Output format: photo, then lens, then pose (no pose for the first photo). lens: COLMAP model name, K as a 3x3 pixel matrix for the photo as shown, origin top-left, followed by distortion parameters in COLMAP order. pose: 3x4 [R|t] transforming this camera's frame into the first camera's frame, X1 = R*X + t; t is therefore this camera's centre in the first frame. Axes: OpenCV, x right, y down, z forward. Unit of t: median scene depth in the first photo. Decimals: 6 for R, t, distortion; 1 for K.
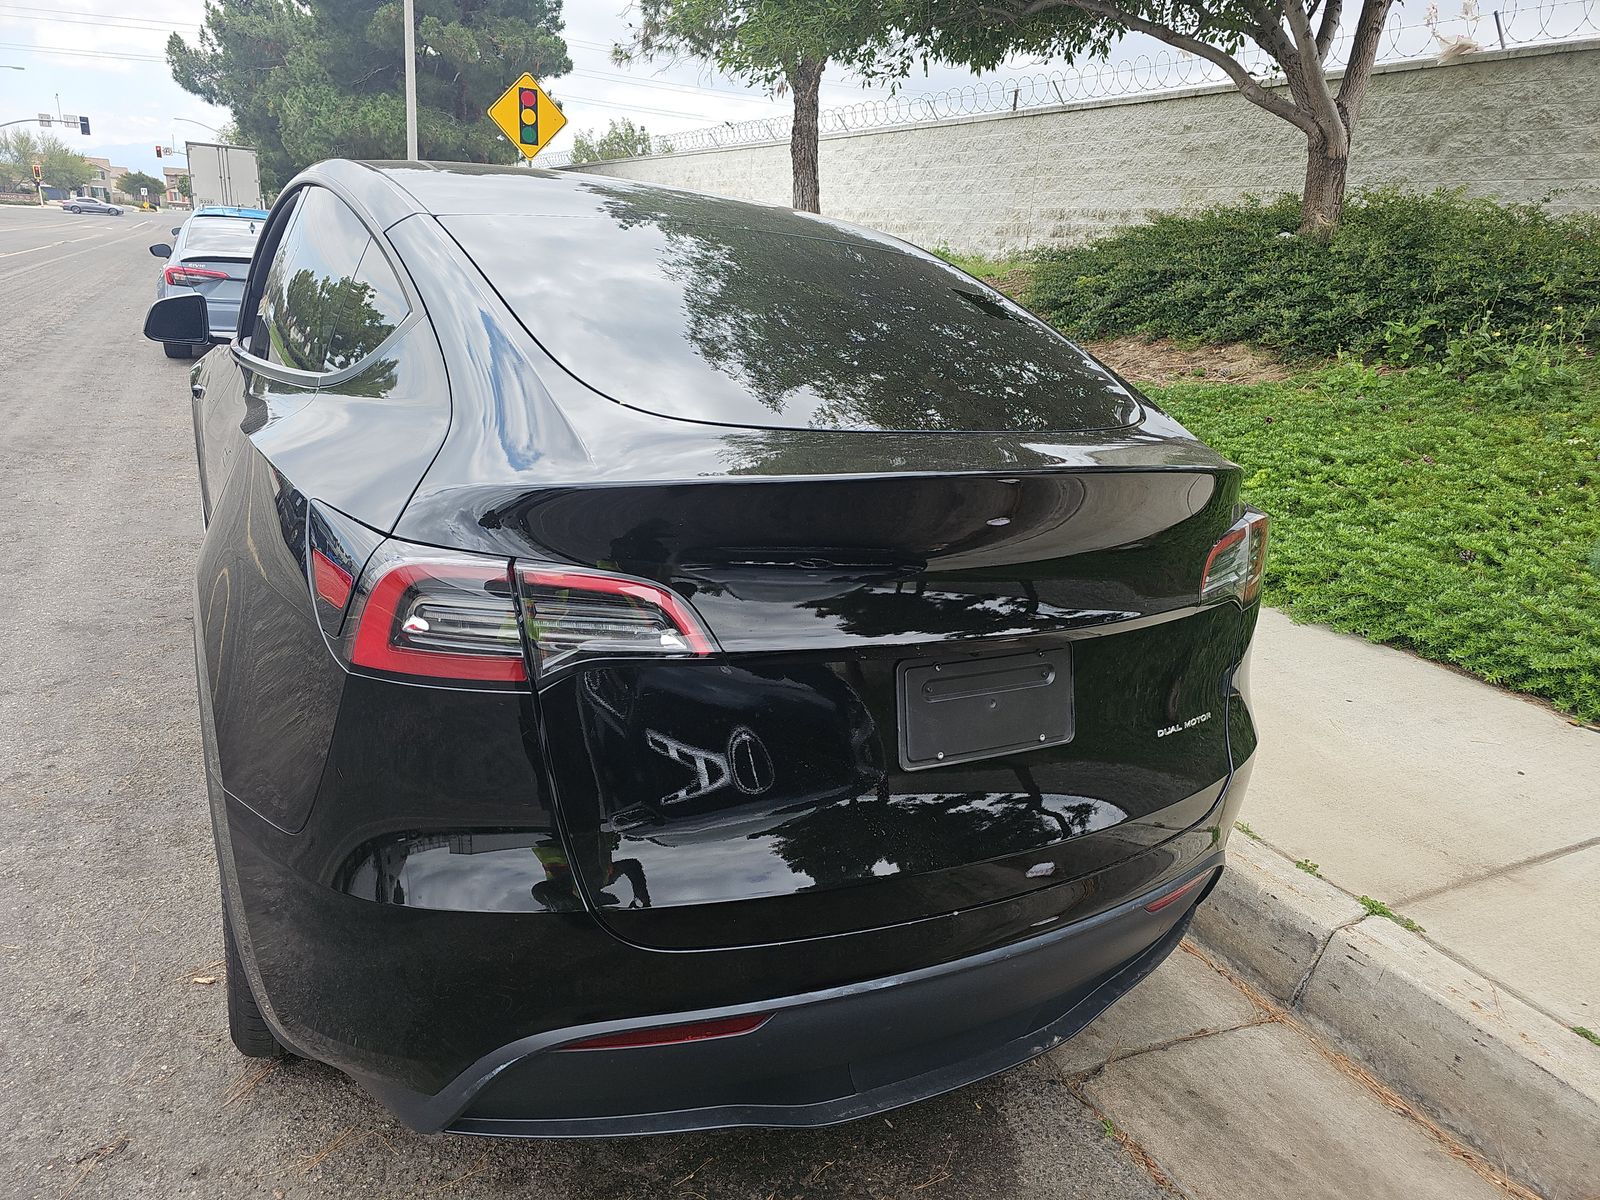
lens RADIAL K [[1086.8, 0, 777.4], [0, 1086.8, 643.3], [0, 0, 1]] dist [0.032579, -0.023387]
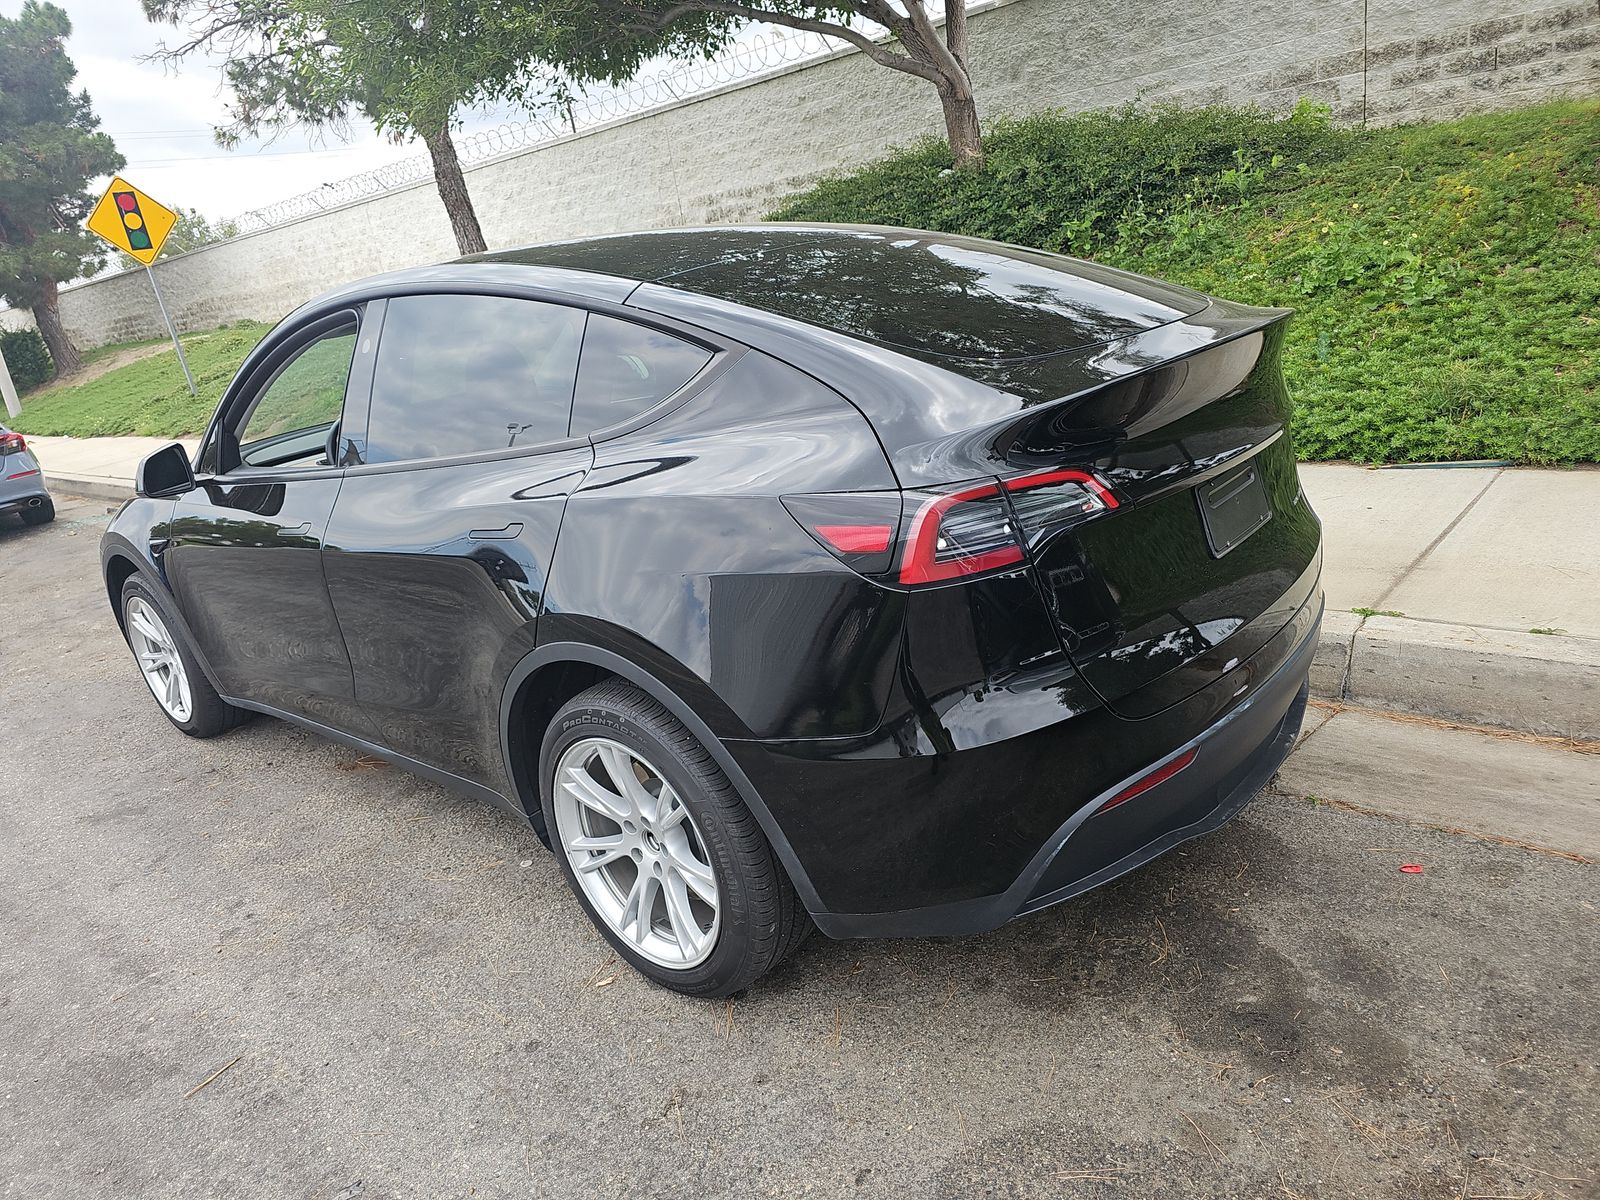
lens RADIAL K [[1086.8, 0, 777.4], [0, 1086.8, 643.3], [0, 0, 1]] dist [0.032579, -0.023387]
pose [[0.912979, -0.318077, 0.255532, -0.127582], [0.319364, 0.946886, 0.037608, -0.002514], [-0.253922, 0.047272, 0.966069, -0.036000]]
